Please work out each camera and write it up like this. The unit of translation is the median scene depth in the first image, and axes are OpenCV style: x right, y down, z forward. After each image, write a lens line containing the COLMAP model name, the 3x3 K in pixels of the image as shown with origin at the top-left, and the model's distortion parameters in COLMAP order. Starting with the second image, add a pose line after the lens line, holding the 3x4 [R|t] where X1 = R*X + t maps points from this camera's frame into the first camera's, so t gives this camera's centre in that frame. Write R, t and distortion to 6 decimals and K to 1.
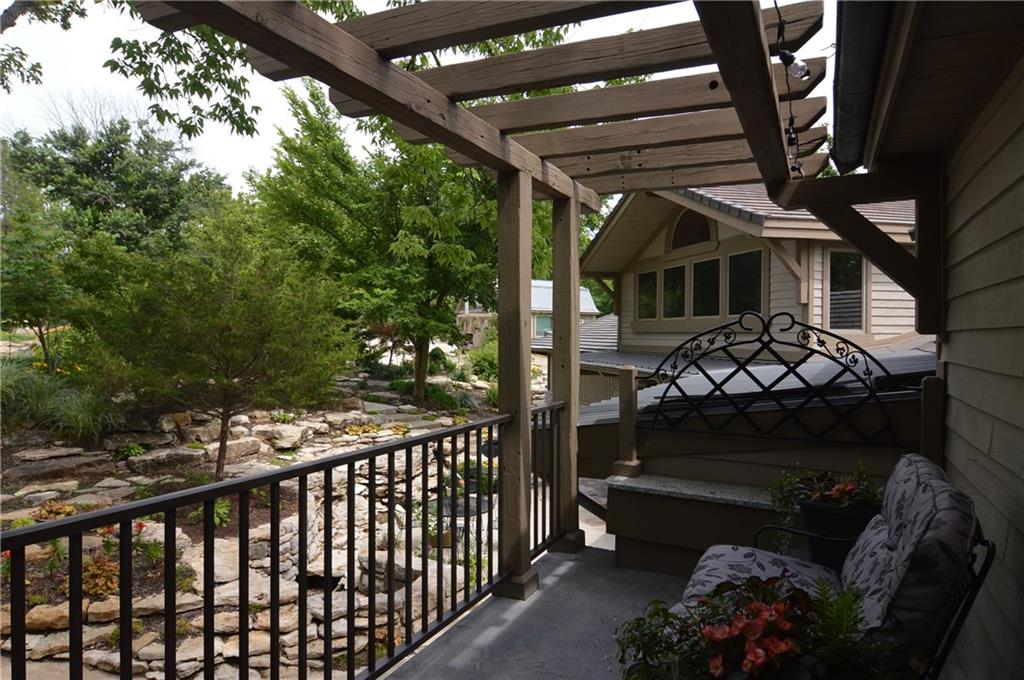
lens RADIAL K [[639.0, 0, 502.3], [0, 639.0, 340.6], [0, 0, 1]] dist [0.000842, -0.014337]
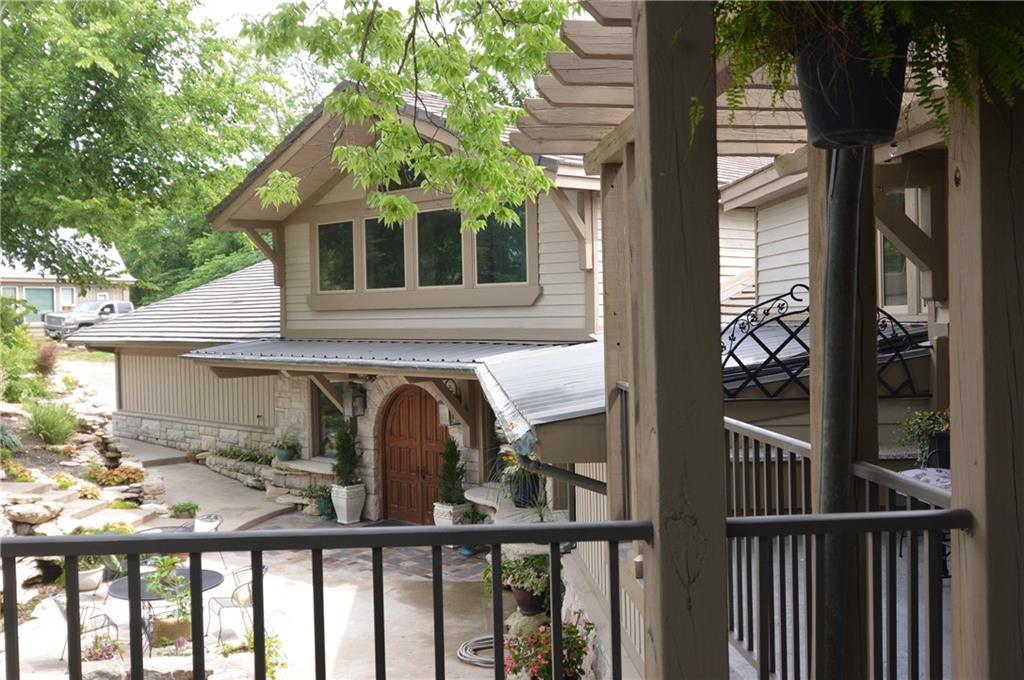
lens RADIAL K [[1036.6, 0, 499.9], [0, 1036.6, 341.8], [0, 0, 1]] dist [0.001468, 0.007076]
pose [[0.853590, -0.040517, 0.519367, -0.253376], [0.031654, 0.999163, 0.025923, -0.002272], [-0.519982, -0.005688, 0.854158, -0.059634]]
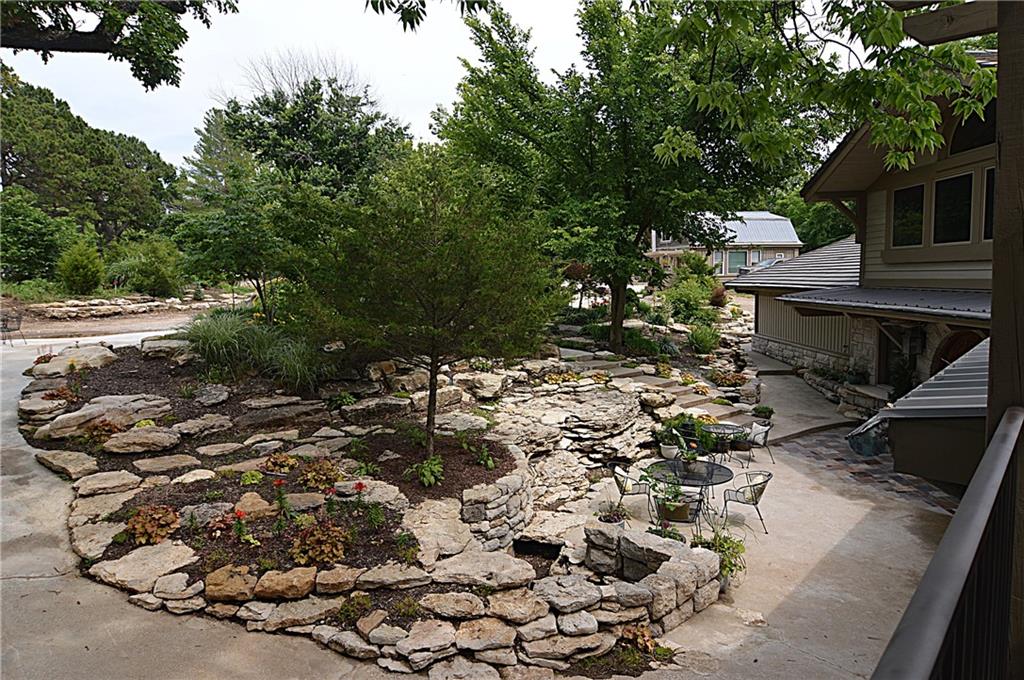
lens RADIAL K [[639.0, 0, 502.3], [0, 639.0, 340.6], [0, 0, 1]] dist [0.000842, -0.014337]
pose [[0.964210, -0.005760, -0.265077, -0.065821], [0.029712, 0.995814, 0.086438, 0.000549], [0.263470, -0.091221, 0.960345, 0.097580]]
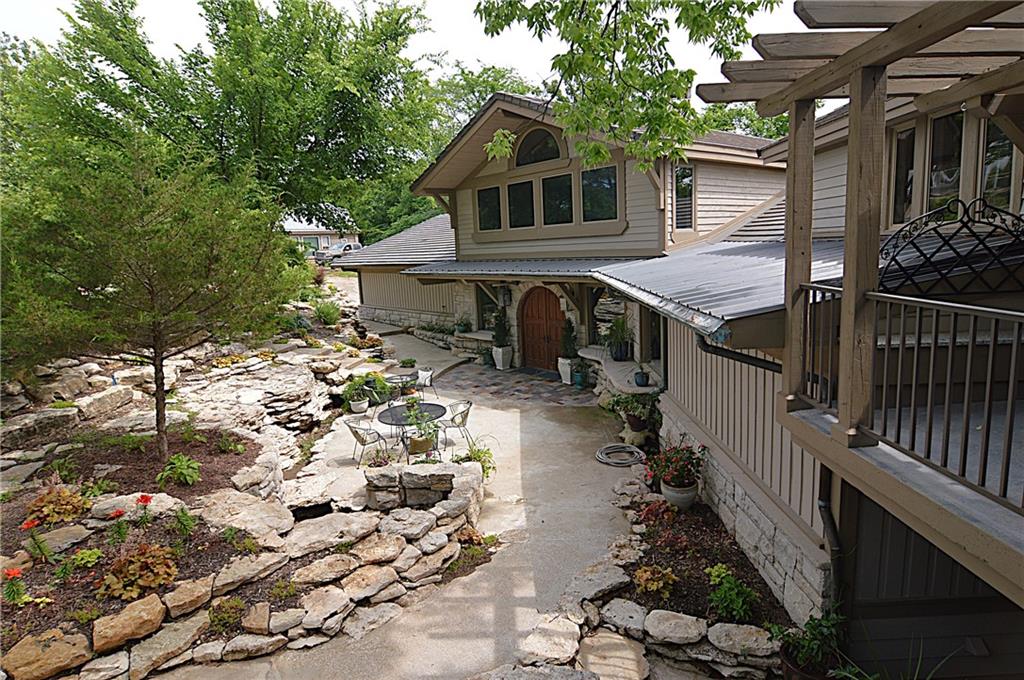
lens RADIAL K [[558.3, 0, 504.4], [0, 558.3, 341.2], [0, 0, 1]] dist [-0.002532, -0.011908]
pose [[0.892486, -0.128197, 0.432475, -0.253077], [0.061911, 0.984504, 0.164068, -0.000506], [-0.446806, -0.119654, 0.886593, 0.102039]]
